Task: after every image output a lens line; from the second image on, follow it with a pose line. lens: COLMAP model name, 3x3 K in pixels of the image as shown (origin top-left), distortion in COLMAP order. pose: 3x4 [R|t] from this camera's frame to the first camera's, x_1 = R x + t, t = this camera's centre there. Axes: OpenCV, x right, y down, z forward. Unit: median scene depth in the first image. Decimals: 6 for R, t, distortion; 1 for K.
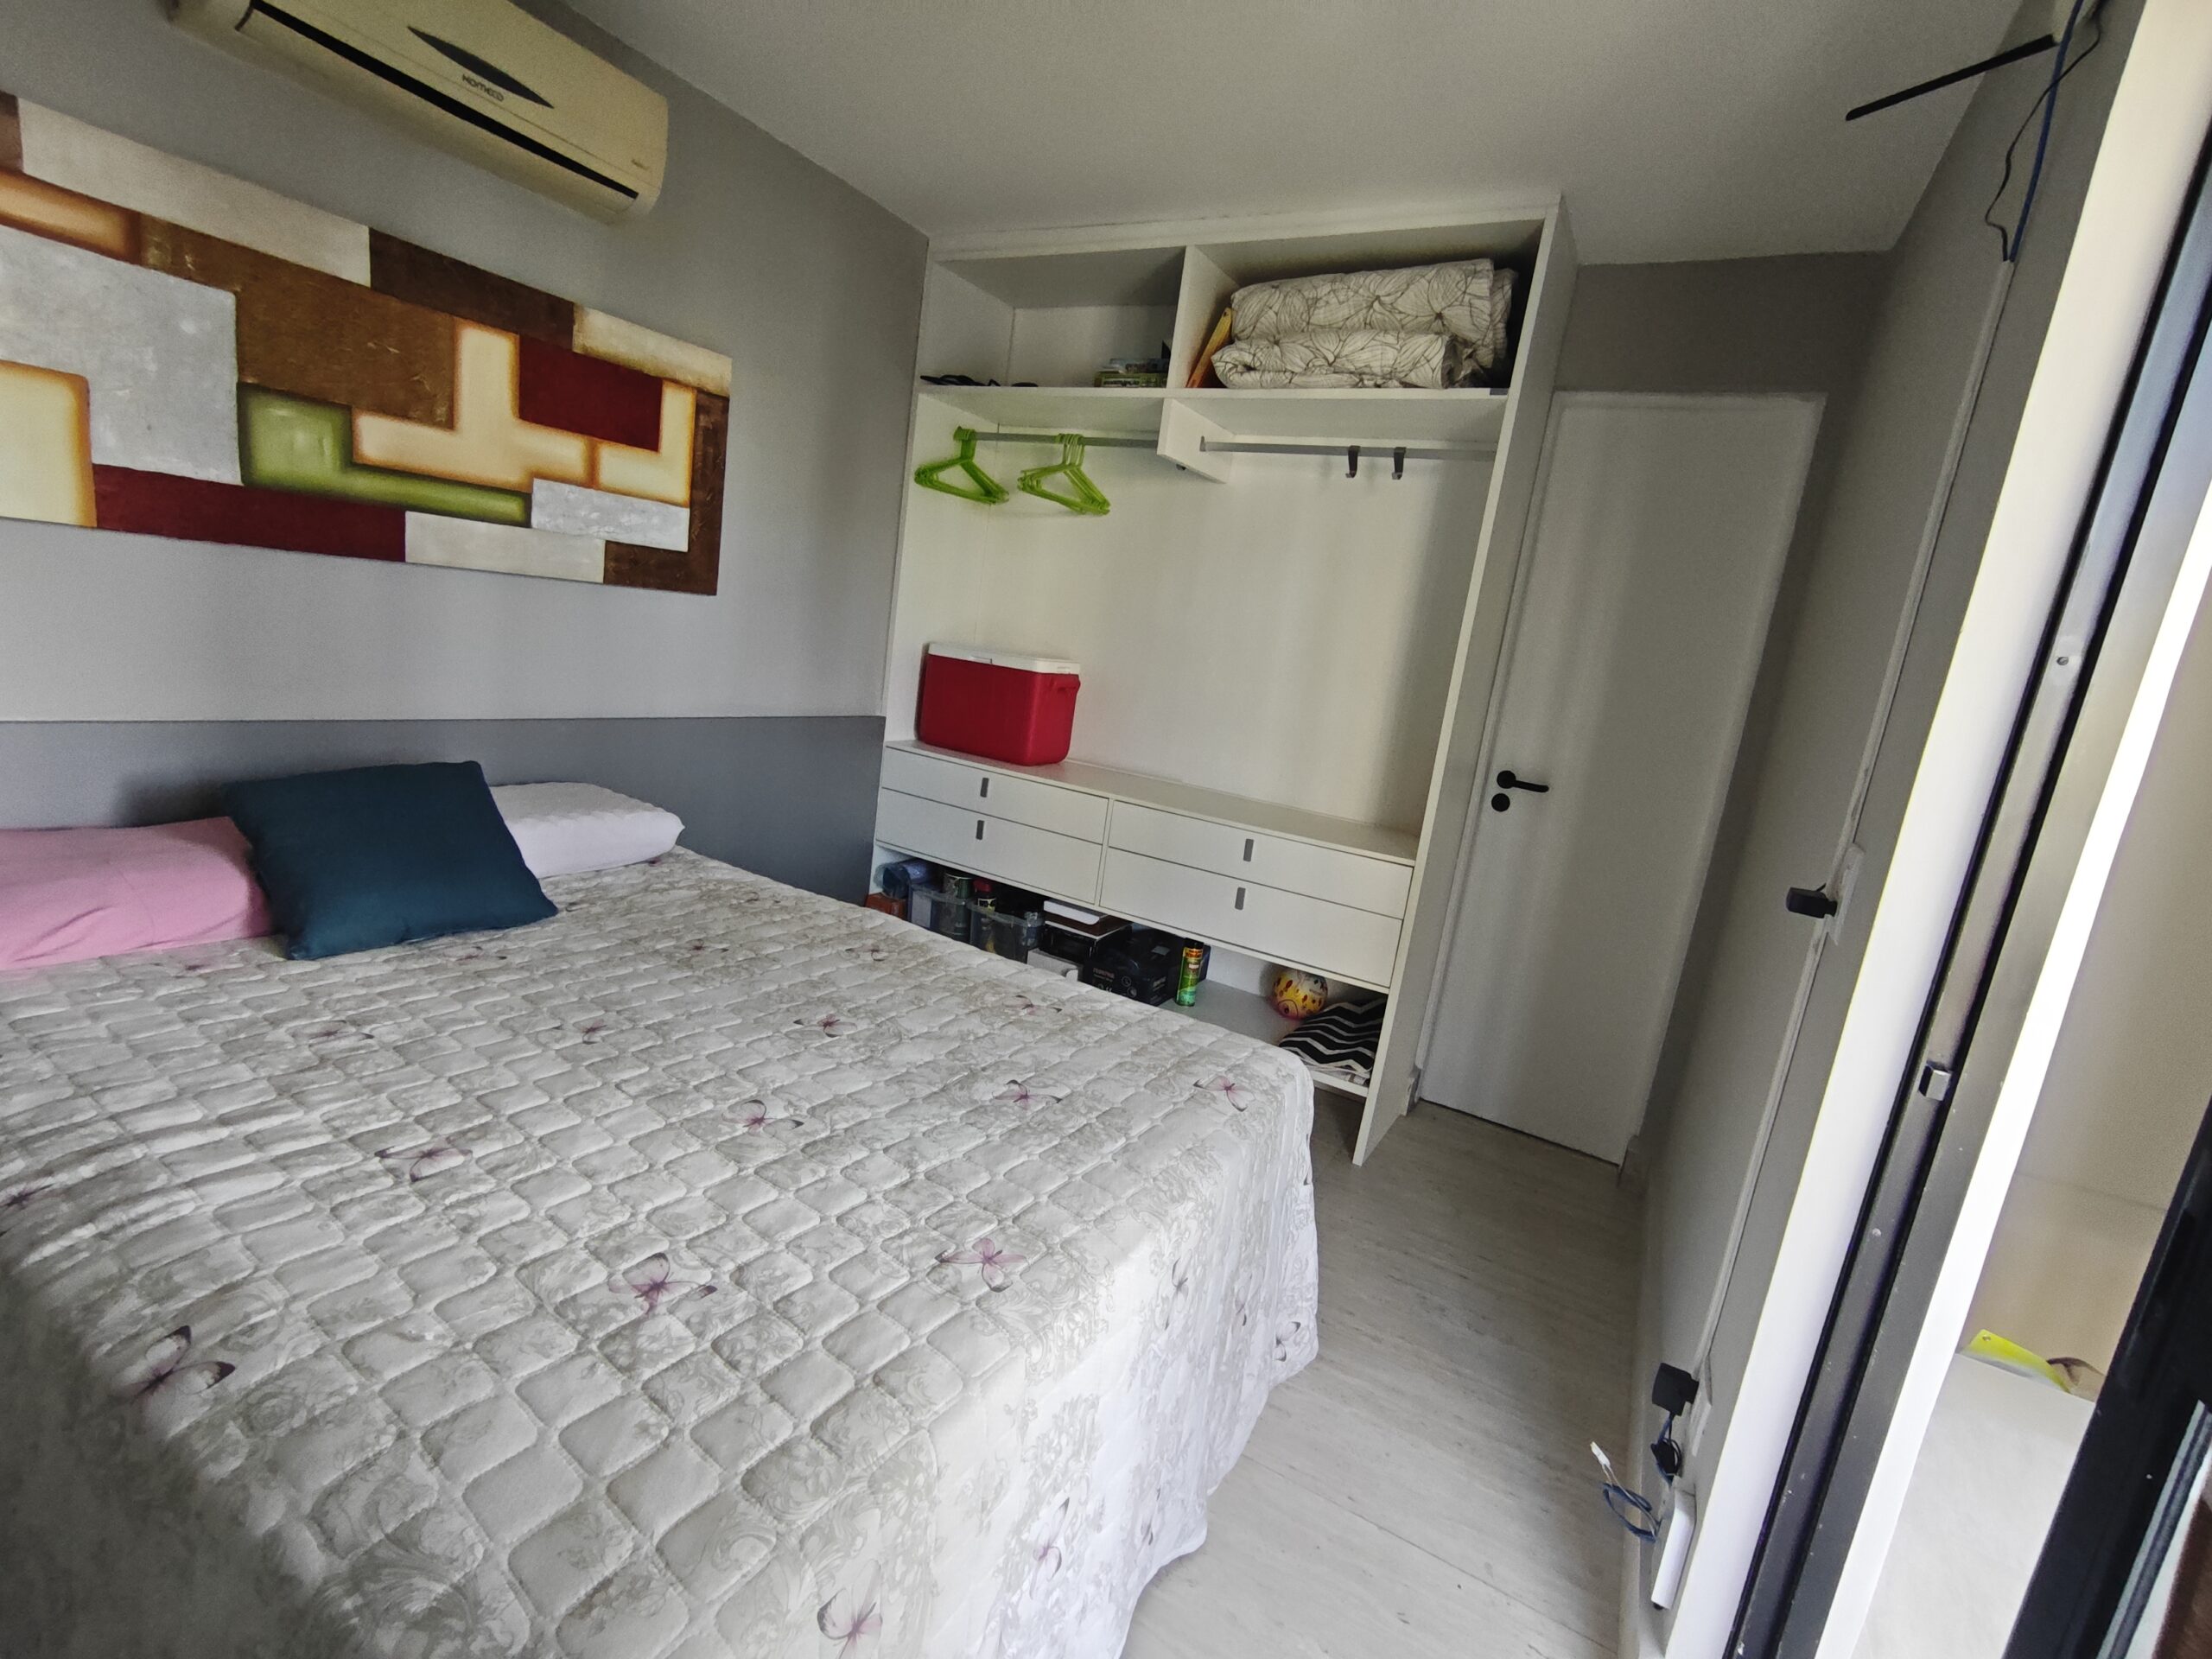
lens RADIAL K [[1011.9, 0, 1106.6], [0, 1011.9, 826.2], [0, 0, 1]] dist [-0.050904, 0.034405]
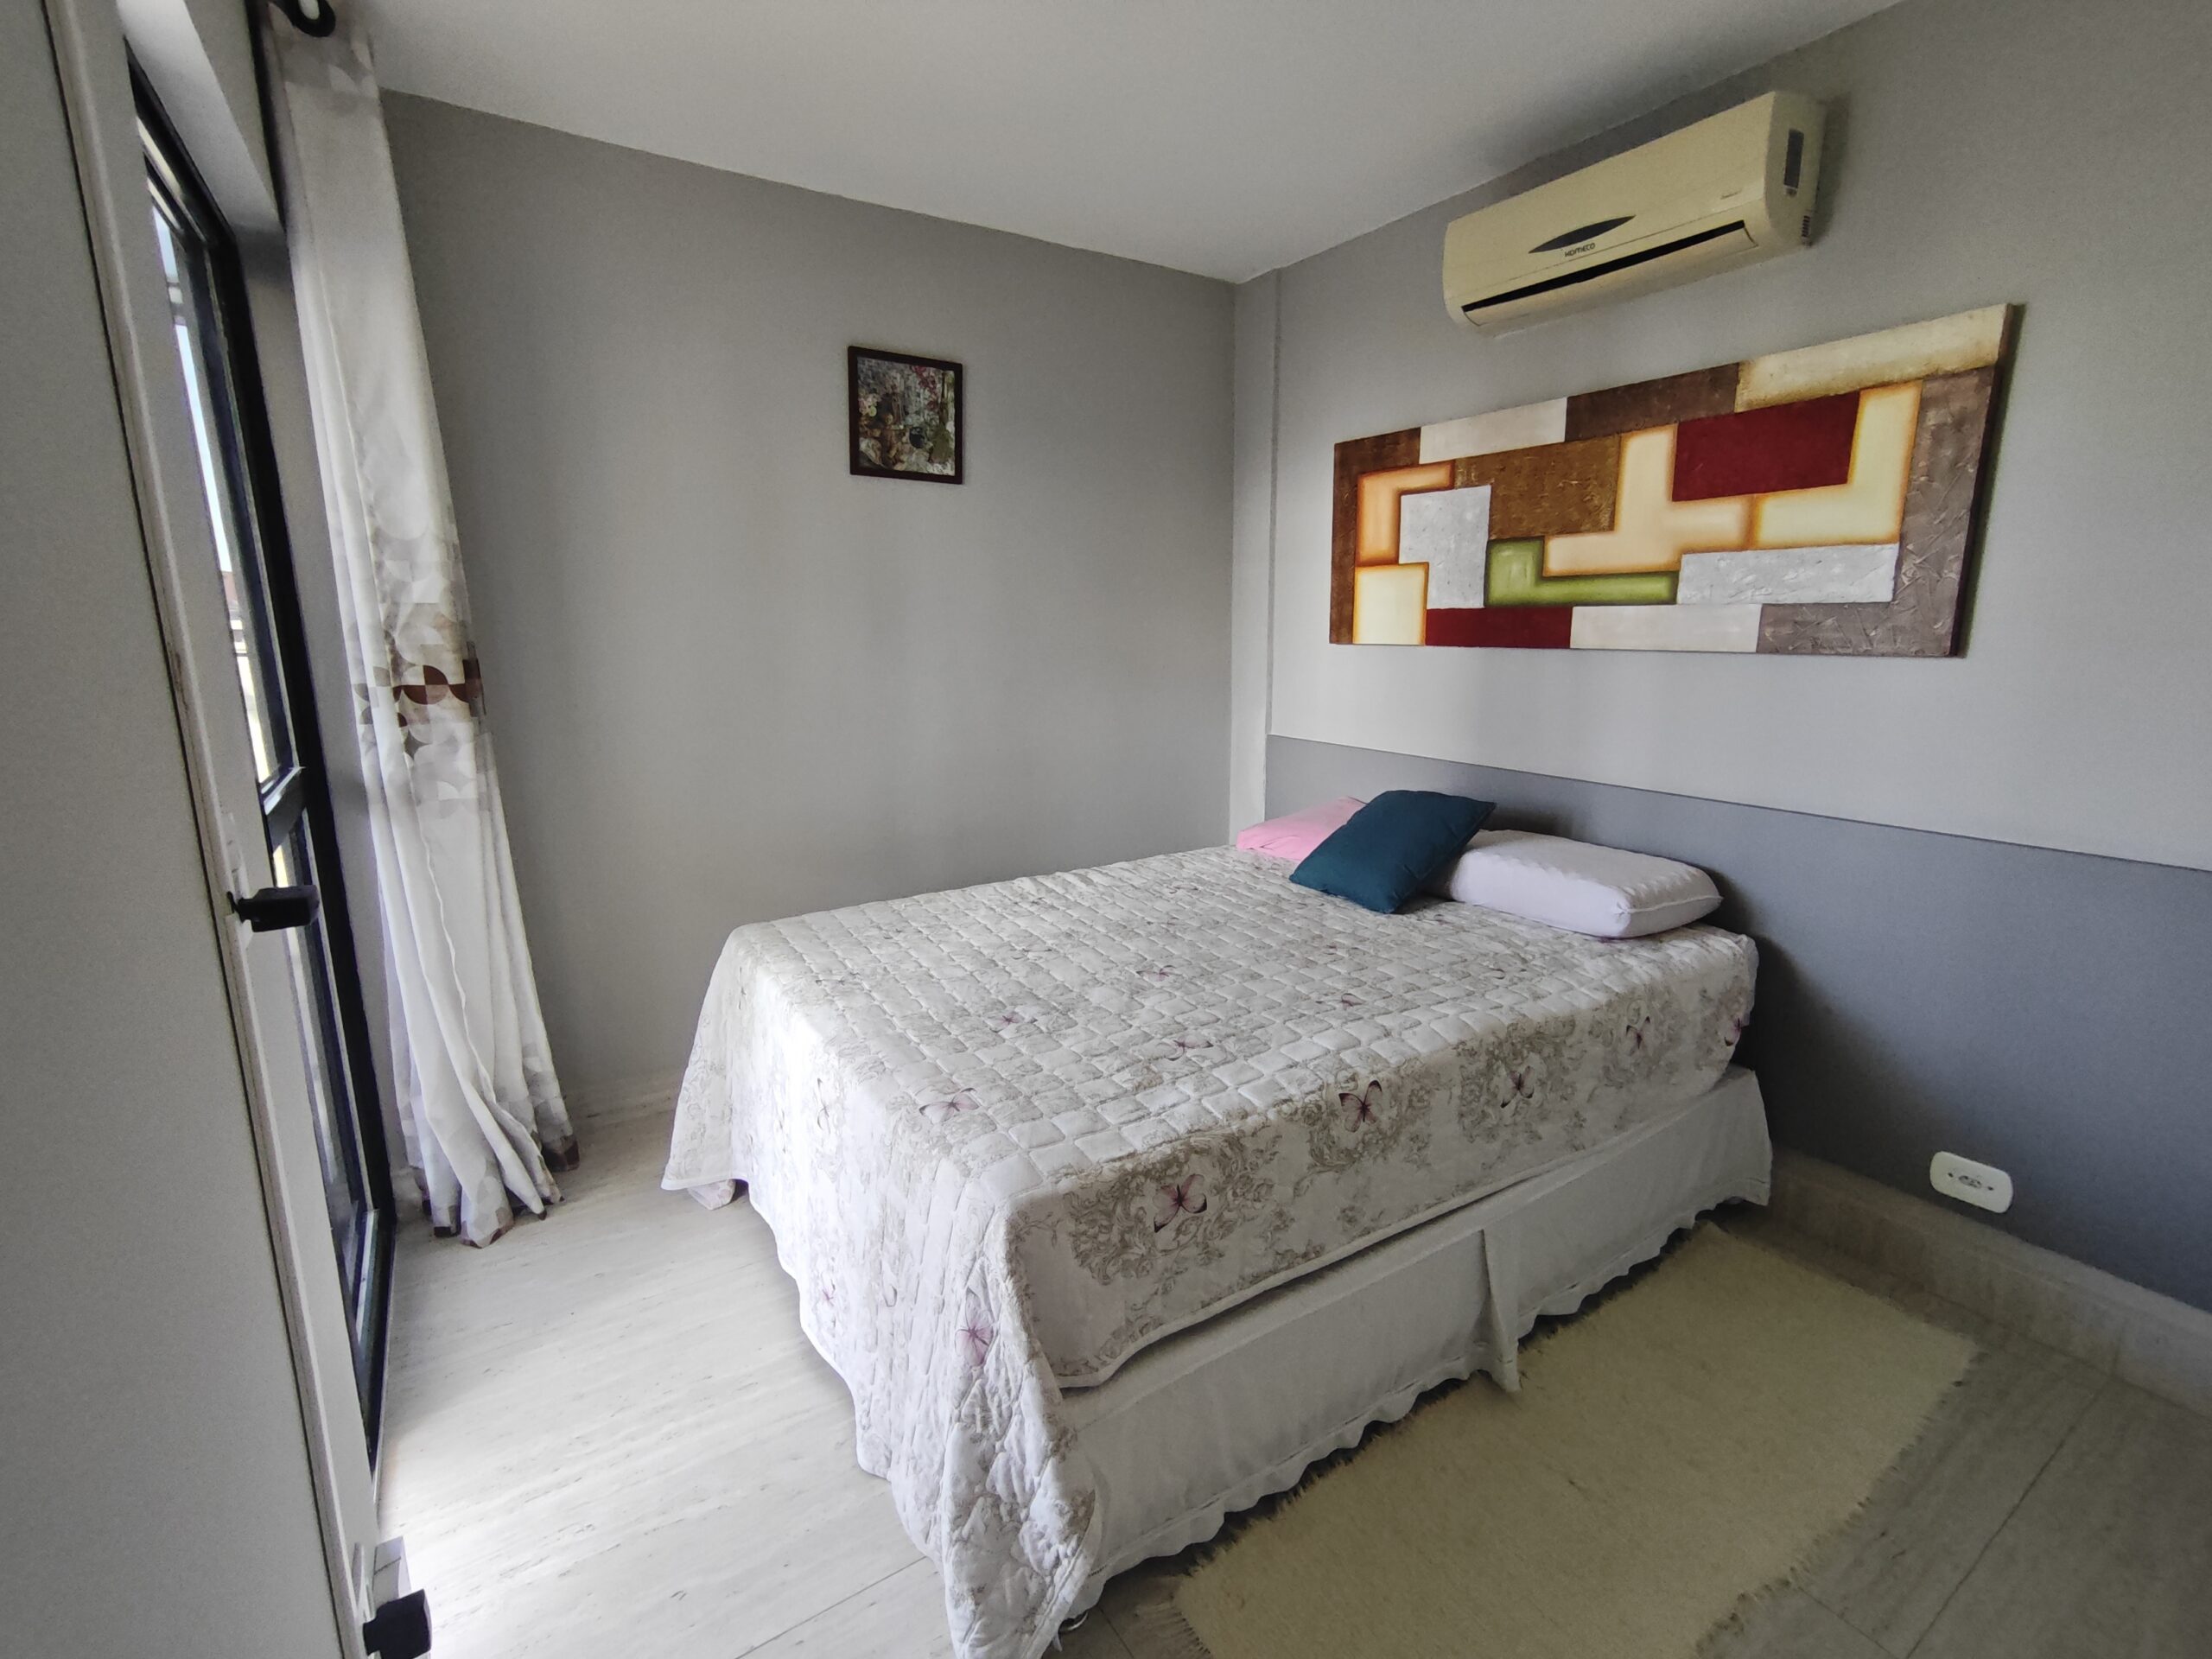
lens RADIAL K [[1011.9, 0, 1106.6], [0, 1011.9, 826.2], [0, 0, 1]] dist [-0.050904, 0.034405]
pose [[-0.461186, 0.046594, -0.886079, 0.712441], [-0.227565, 0.959008, 0.168872, -0.144748], [0.857626, 0.279522, -0.431678, 1.192518]]
